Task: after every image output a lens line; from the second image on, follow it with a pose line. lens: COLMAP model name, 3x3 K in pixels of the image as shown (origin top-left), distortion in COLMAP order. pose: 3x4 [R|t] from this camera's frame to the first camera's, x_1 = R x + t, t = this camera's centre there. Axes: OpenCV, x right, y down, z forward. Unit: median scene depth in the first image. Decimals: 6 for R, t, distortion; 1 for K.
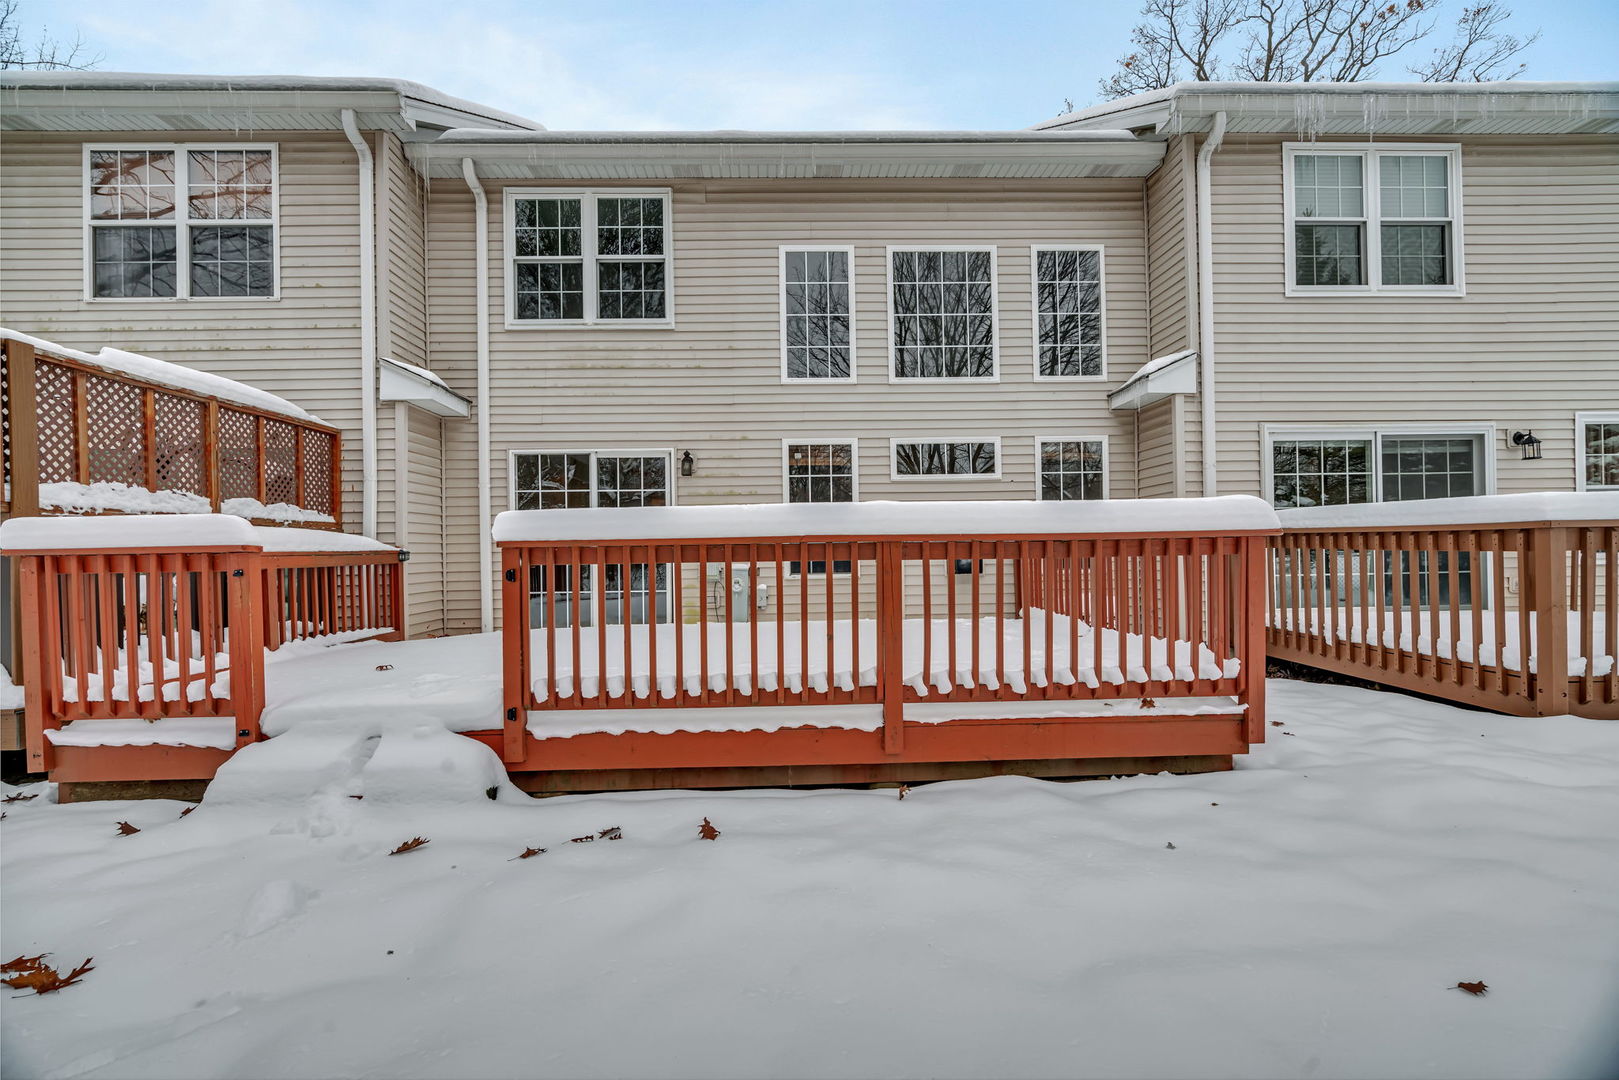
lens RADIAL K [[749.7, 0, 809.5], [0, 749.7, 540.0], [0, 0, 1]] dist [-0.000571, 0.000277]
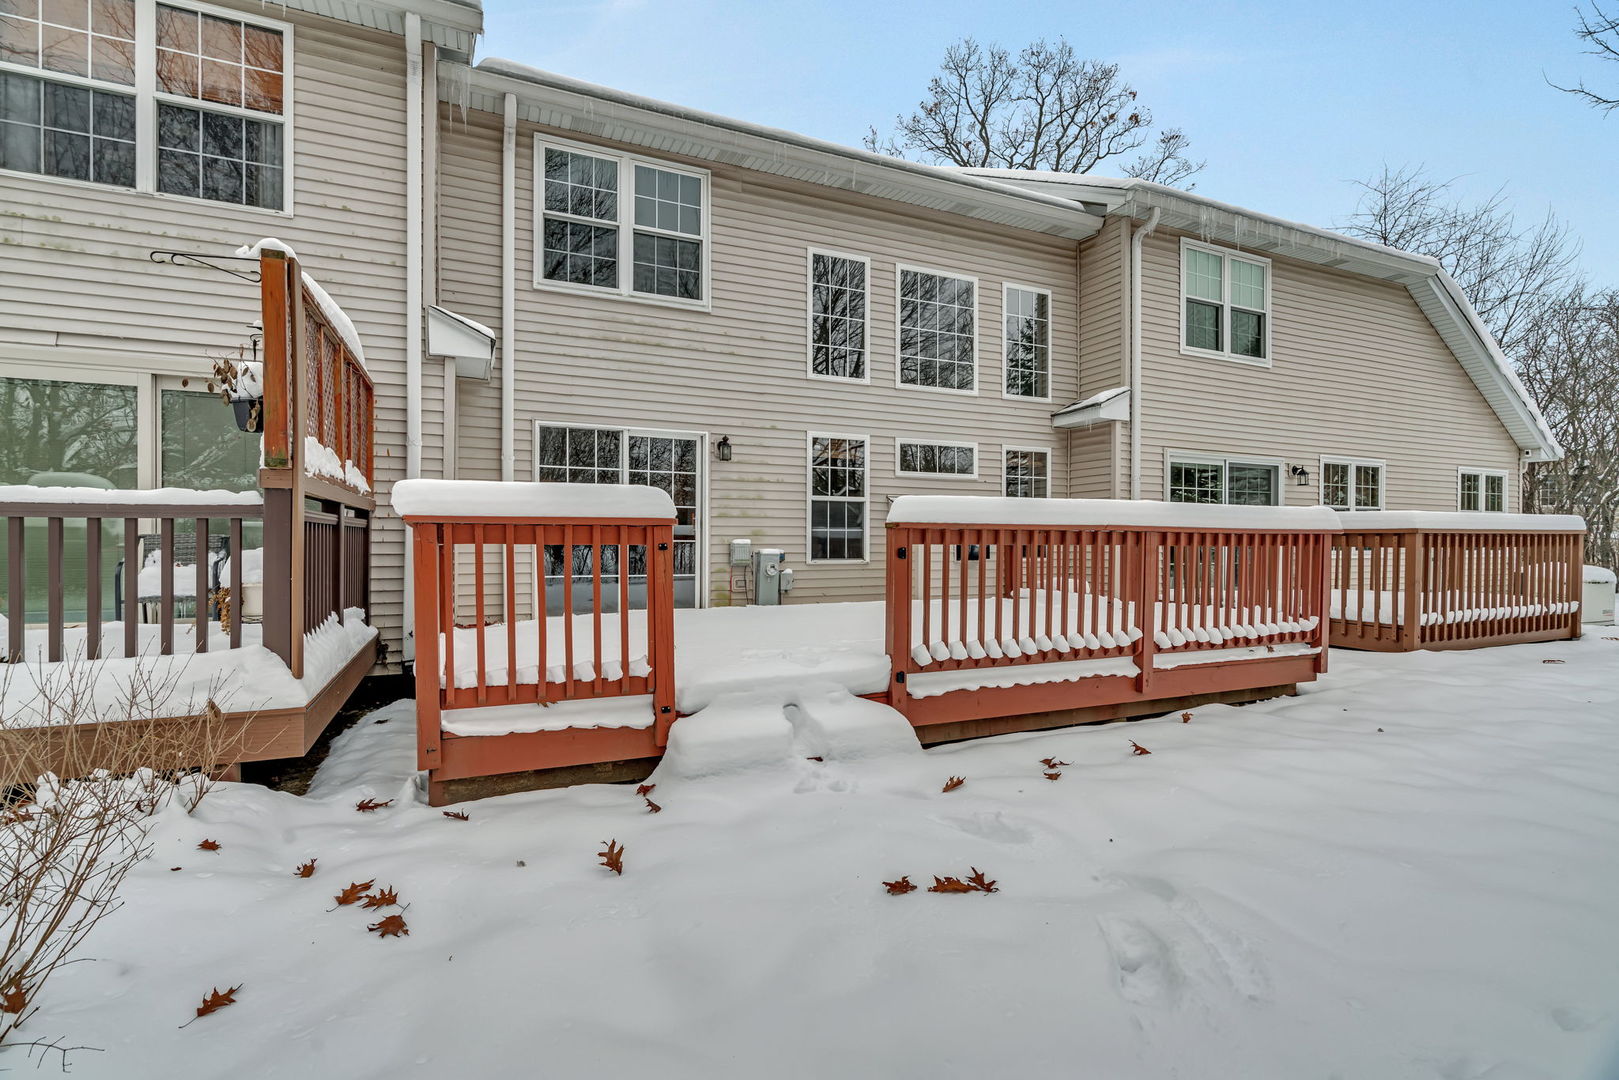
lens RADIAL K [[783.8, 0, 802.1], [0, 783.8, 533.6], [0, 0, 1]] dist [-0.001136, 0.000338]
pose [[0.917616, 0.023522, 0.396771, -0.505320], [-0.025234, 0.999681, -0.000905, 0.011082], [-0.396666, -0.009182, 0.917917, -0.008502]]
